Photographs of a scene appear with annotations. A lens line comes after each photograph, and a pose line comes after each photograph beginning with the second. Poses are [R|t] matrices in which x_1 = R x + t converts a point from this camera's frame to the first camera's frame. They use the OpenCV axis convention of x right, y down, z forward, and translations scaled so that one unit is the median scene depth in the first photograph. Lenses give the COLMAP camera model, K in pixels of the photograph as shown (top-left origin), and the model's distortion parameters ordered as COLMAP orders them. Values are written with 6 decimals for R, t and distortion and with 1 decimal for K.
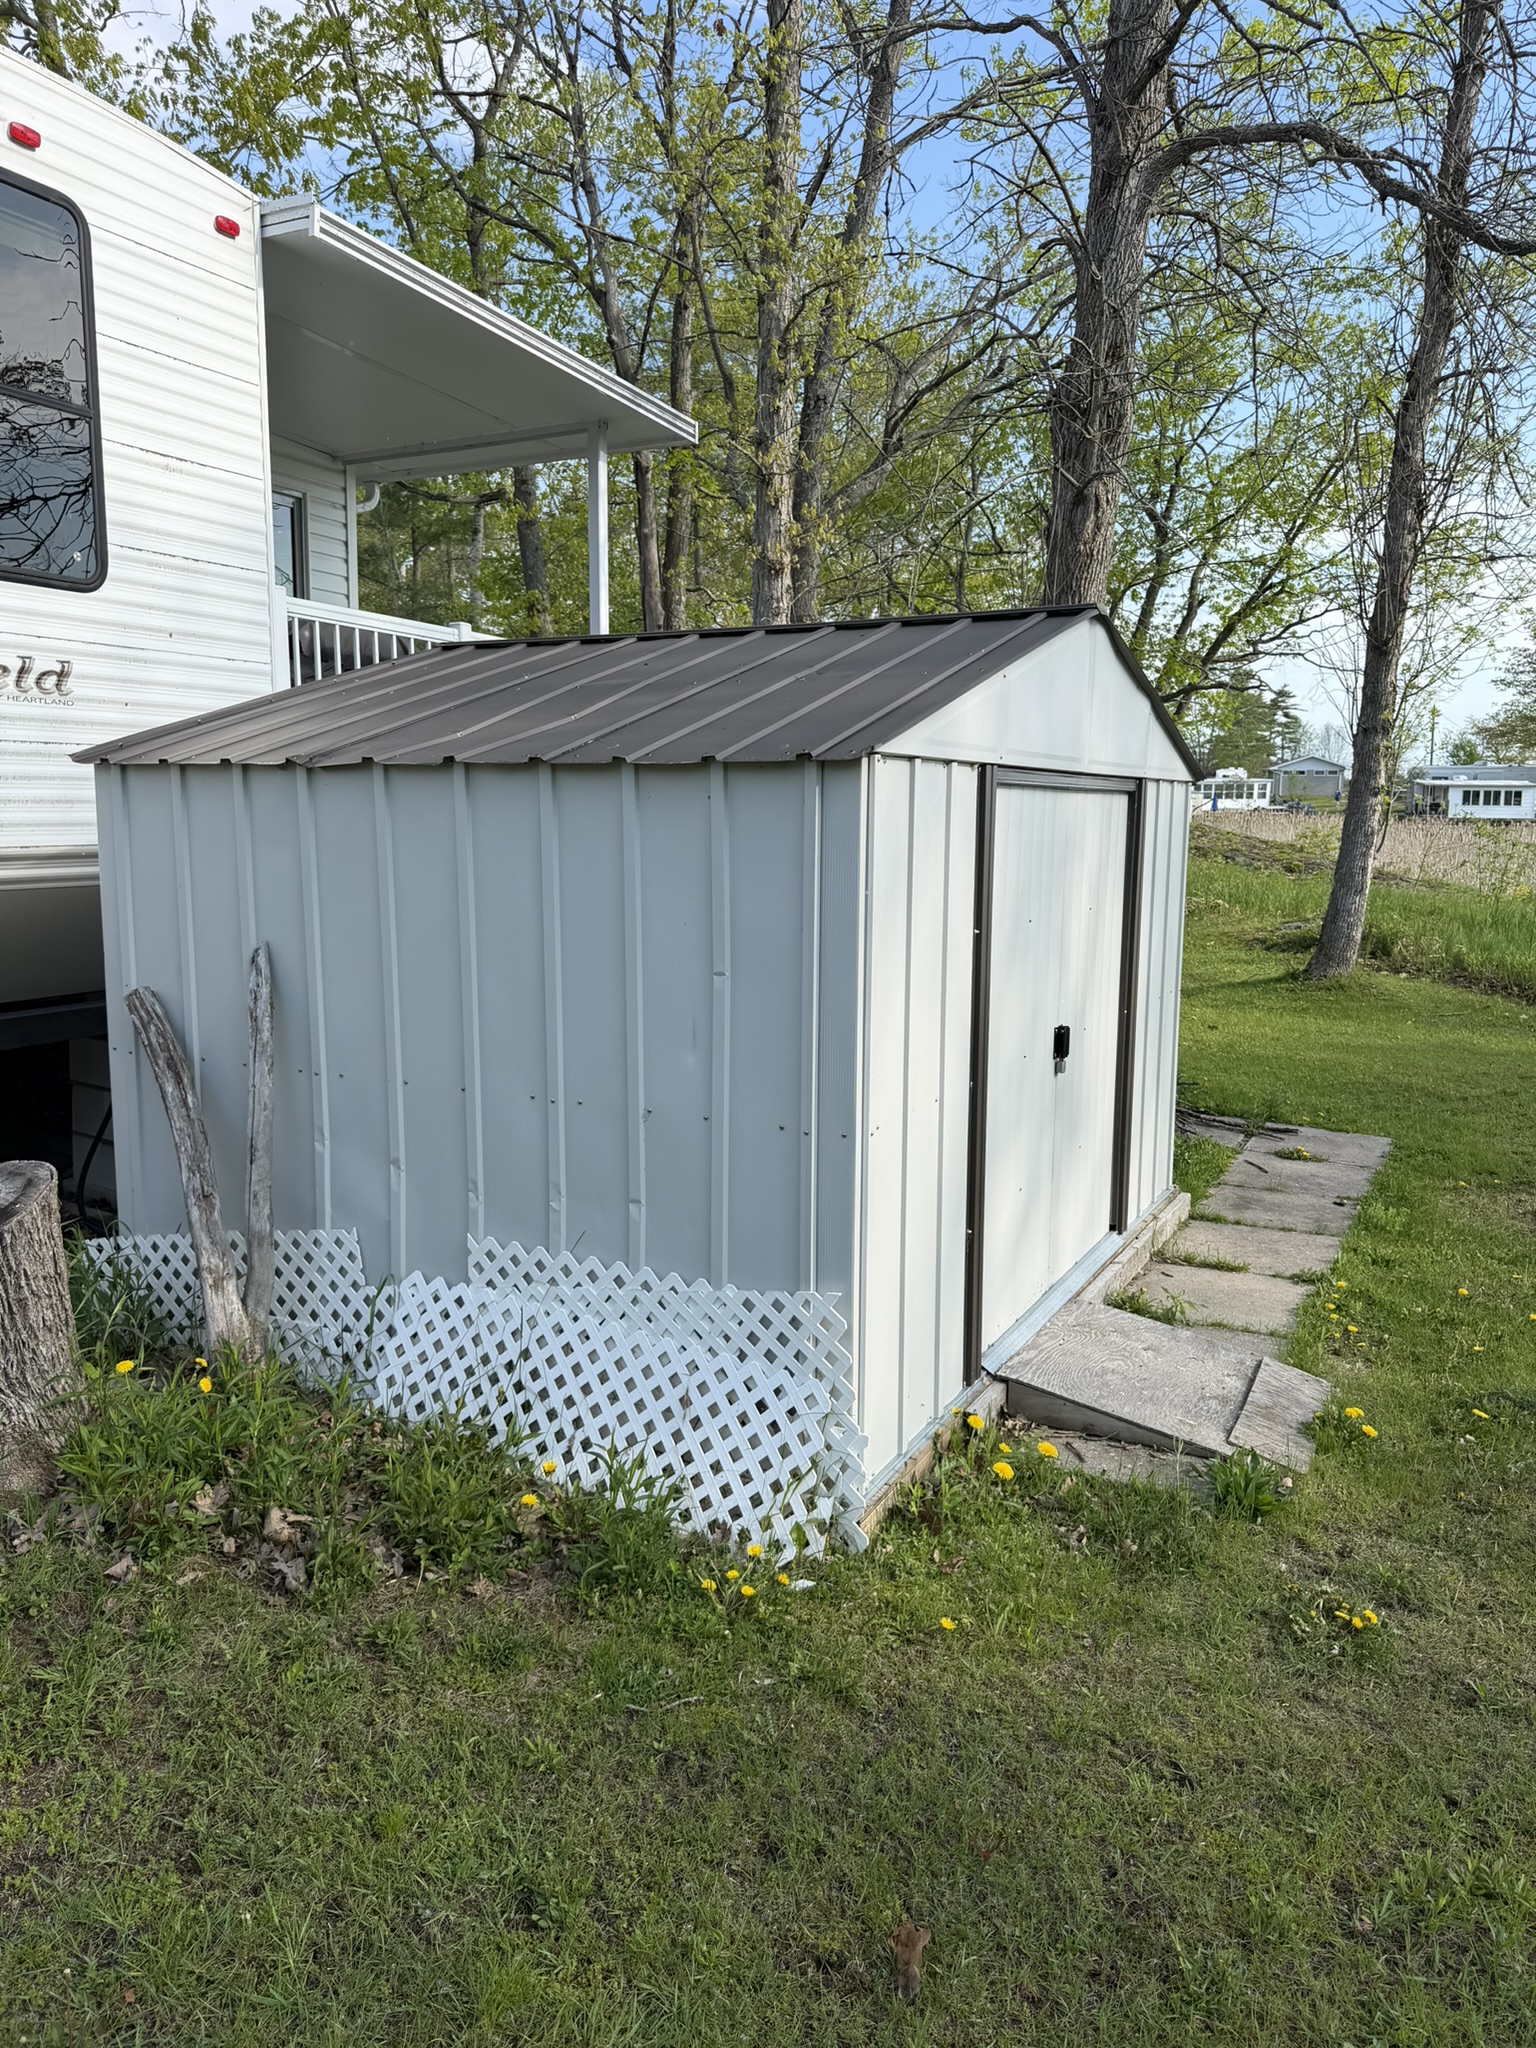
lens RADIAL K [[1442.5, 0, 777.7], [0, 1442.5, 1003.1], [0, 0, 1]] dist [0.061797, -0.083184]
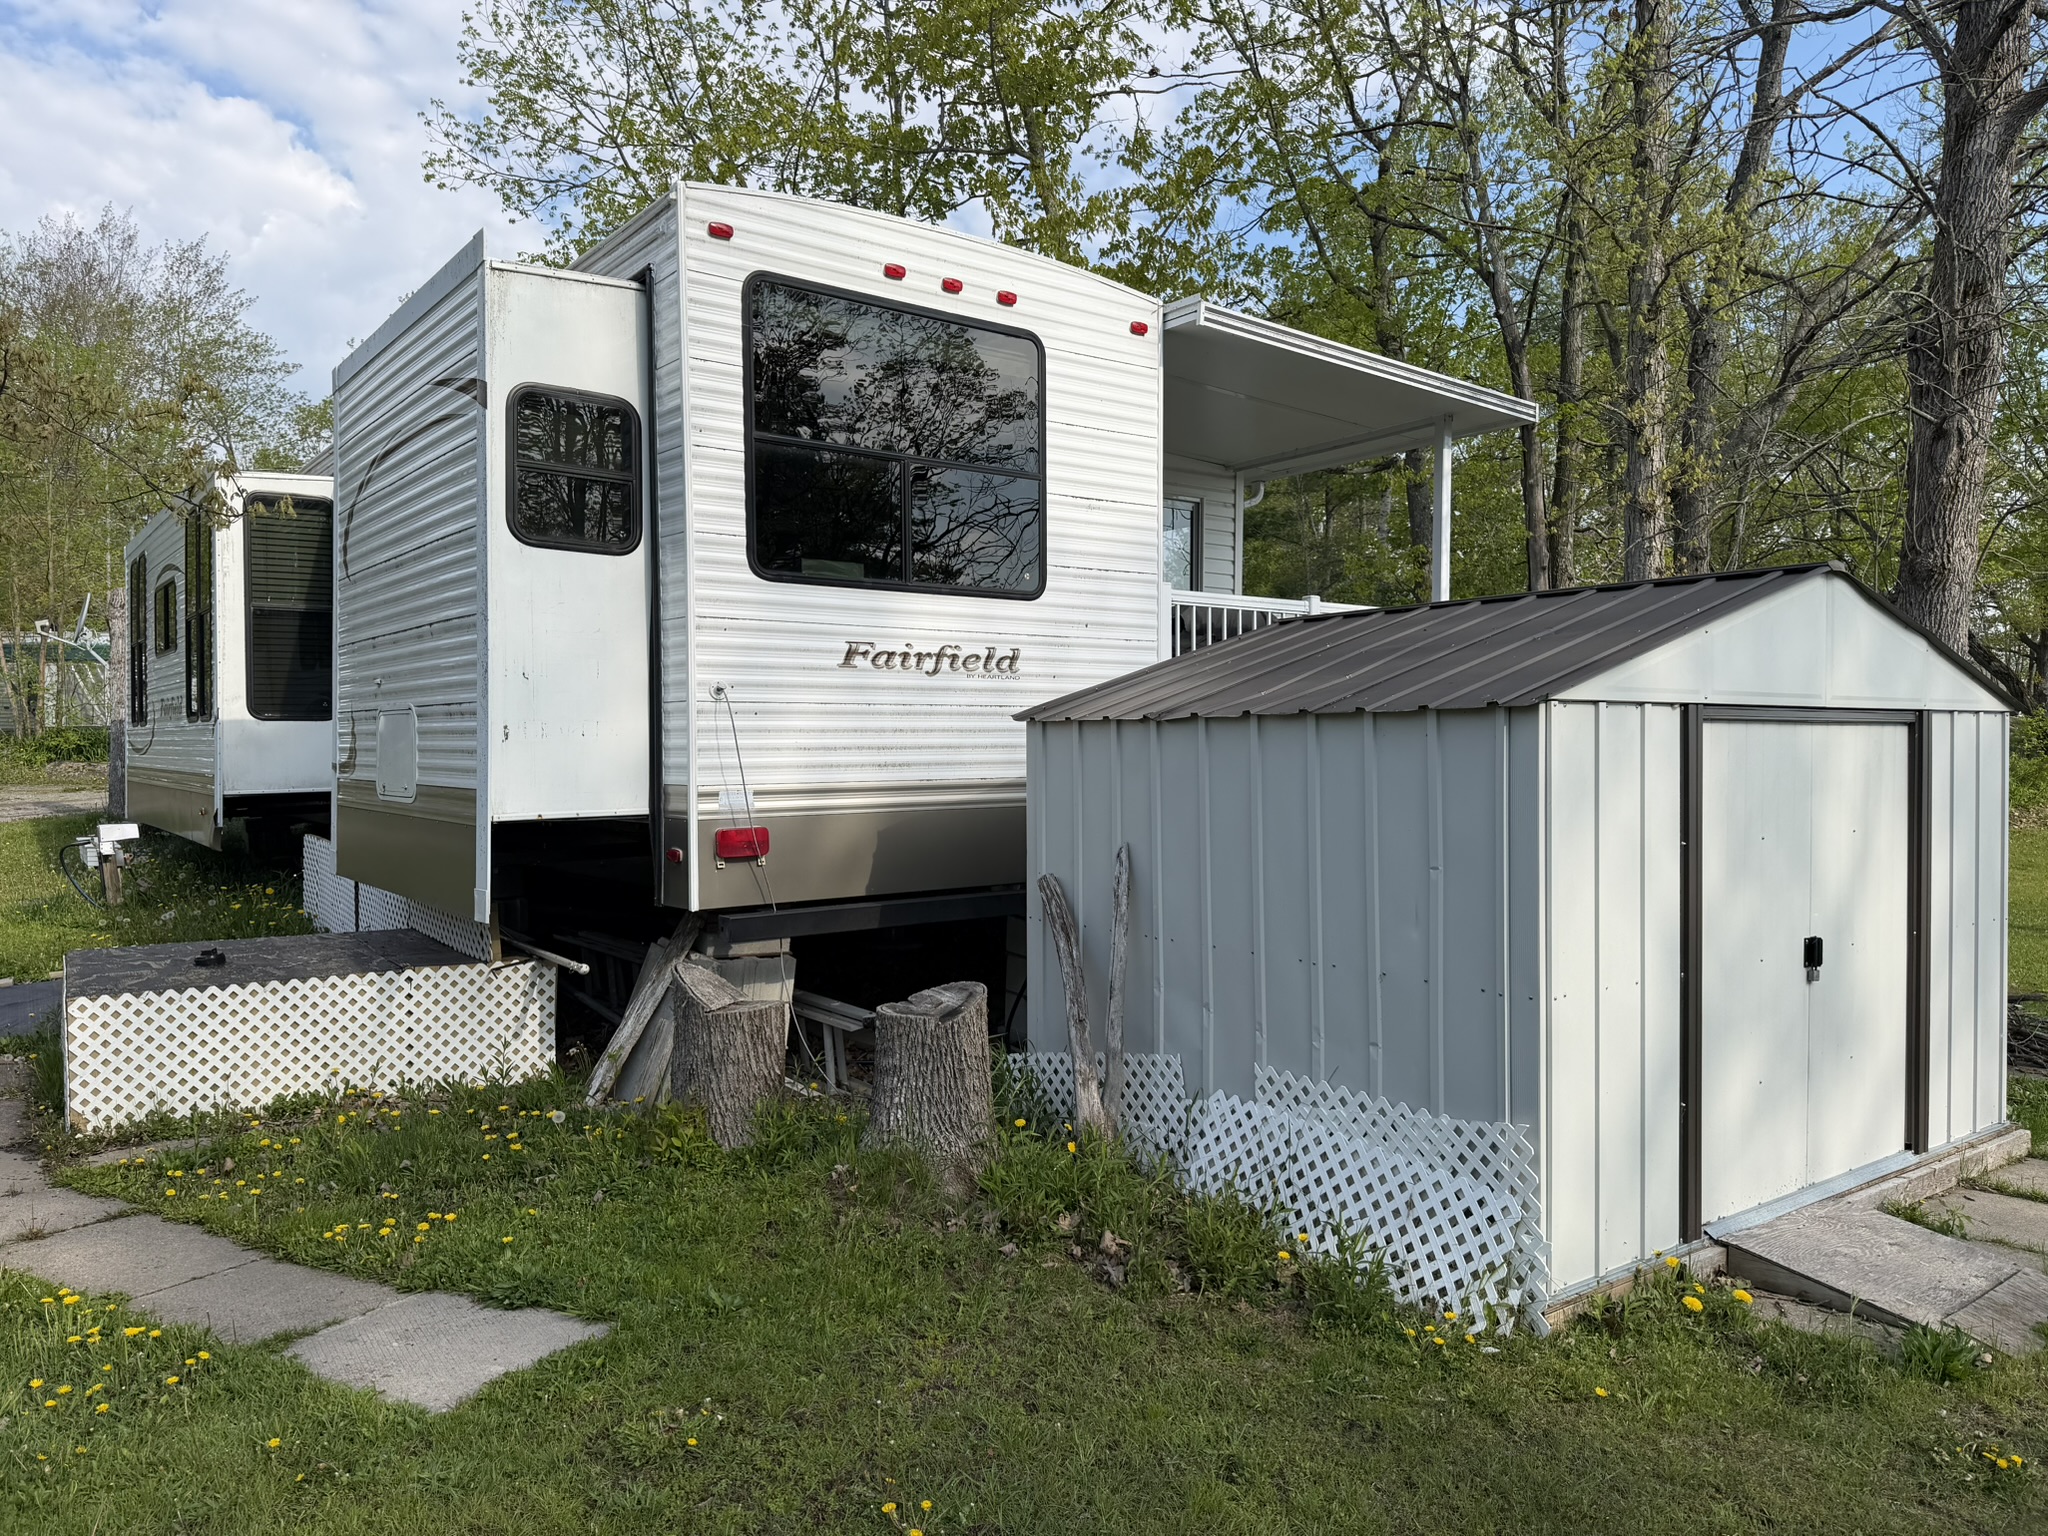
lens RADIAL K [[1442.5, 0, 1033.4], [0, 1442.5, 761.5], [0, 0, 1]] dist [0.061797, -0.083184]
pose [[0.900206, -0.009042, -0.435371, 0.172159], [-0.044832, 0.992548, -0.113310, 0.040898], [0.433151, 0.121521, 0.893092, -0.292721]]
